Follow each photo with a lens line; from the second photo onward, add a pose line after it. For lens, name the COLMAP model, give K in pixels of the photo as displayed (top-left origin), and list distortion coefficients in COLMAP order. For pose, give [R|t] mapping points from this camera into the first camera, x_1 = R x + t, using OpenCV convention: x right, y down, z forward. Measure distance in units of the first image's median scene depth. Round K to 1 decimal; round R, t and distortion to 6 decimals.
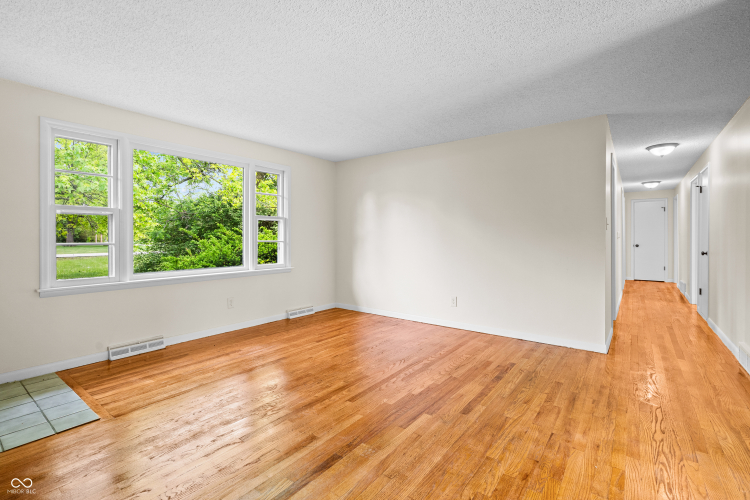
lens RADIAL K [[345.6, 0, 373.9], [0, 345.6, 238.8], [0, 0, 1]] dist [-0.001679, 0.000362]
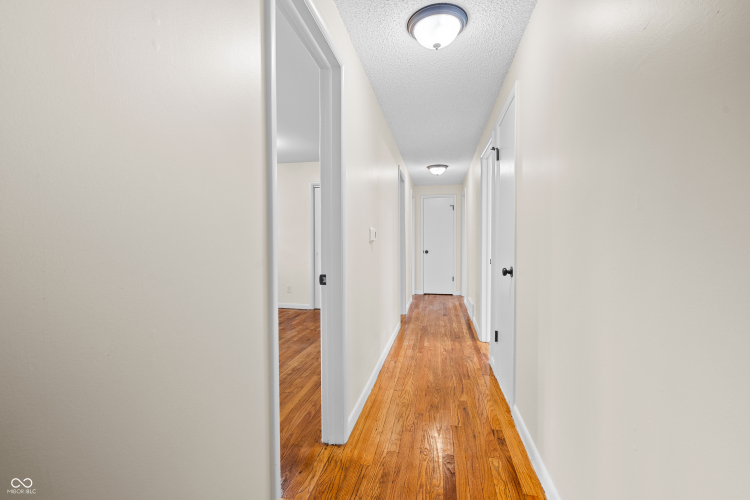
lens RADIAL K [[345.6, 0, 373.9], [0, 345.6, 238.8], [0, 0, 1]] dist [-0.001679, 0.000362]
pose [[0.895444, 0.009711, 0.445068, 0.343076], [-0.004477, 0.999908, -0.012809, 0.001792], [-0.445152, 0.009477, 0.895405, 0.388187]]
